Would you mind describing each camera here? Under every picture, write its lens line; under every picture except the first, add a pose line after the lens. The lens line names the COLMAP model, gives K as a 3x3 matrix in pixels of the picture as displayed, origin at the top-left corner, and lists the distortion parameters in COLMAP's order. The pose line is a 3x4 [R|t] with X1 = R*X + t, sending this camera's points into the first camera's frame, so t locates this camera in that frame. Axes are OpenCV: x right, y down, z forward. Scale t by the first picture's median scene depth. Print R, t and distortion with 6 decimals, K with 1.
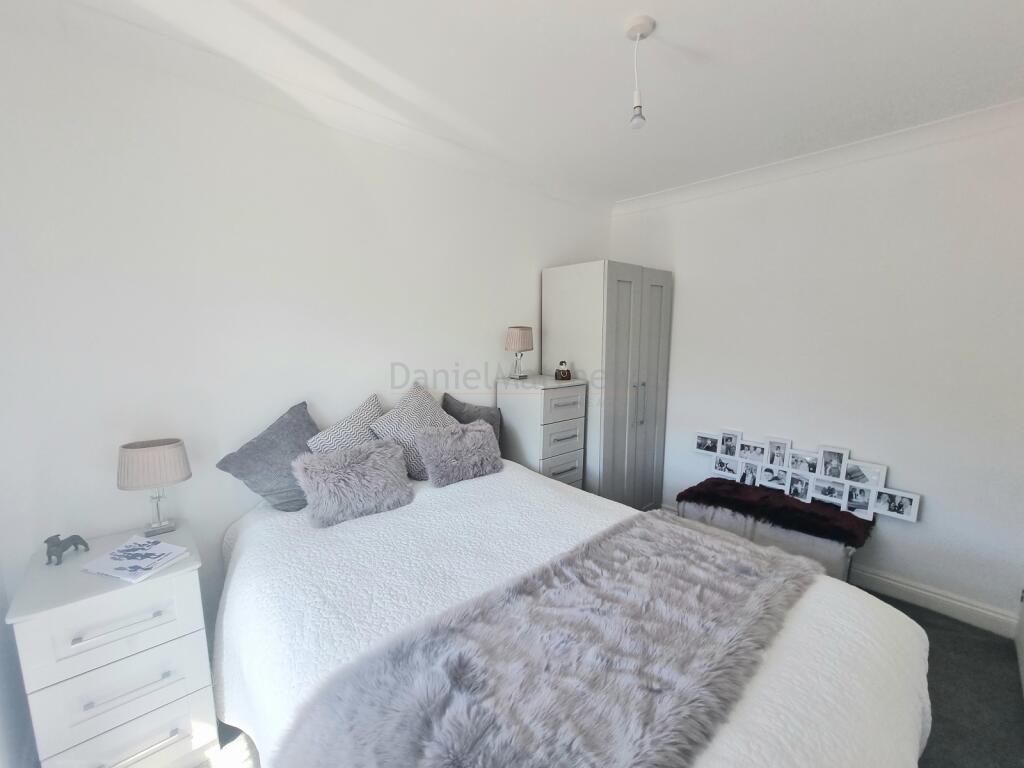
lens RADIAL K [[420.5, 0, 517.6], [0, 420.5, 394.8], [0, 0, 1]] dist [-0.002703, -0.000534]
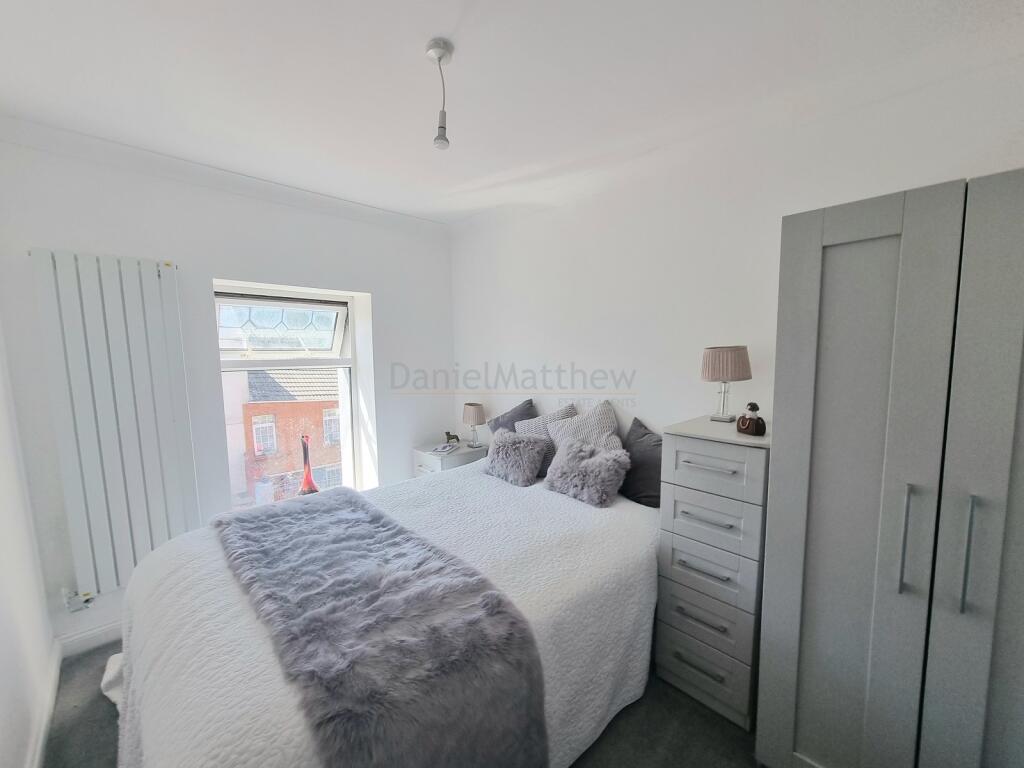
lens RADIAL K [[420.5, 0, 517.6], [0, 420.5, 394.8], [0, 0, 1]] dist [-0.002703, -0.000534]
pose [[0.015860, 0.112328, -0.993545, 0.878879], [-0.140545, 0.984055, 0.109012, -0.138846], [0.989947, 0.137909, 0.031394, 0.810253]]
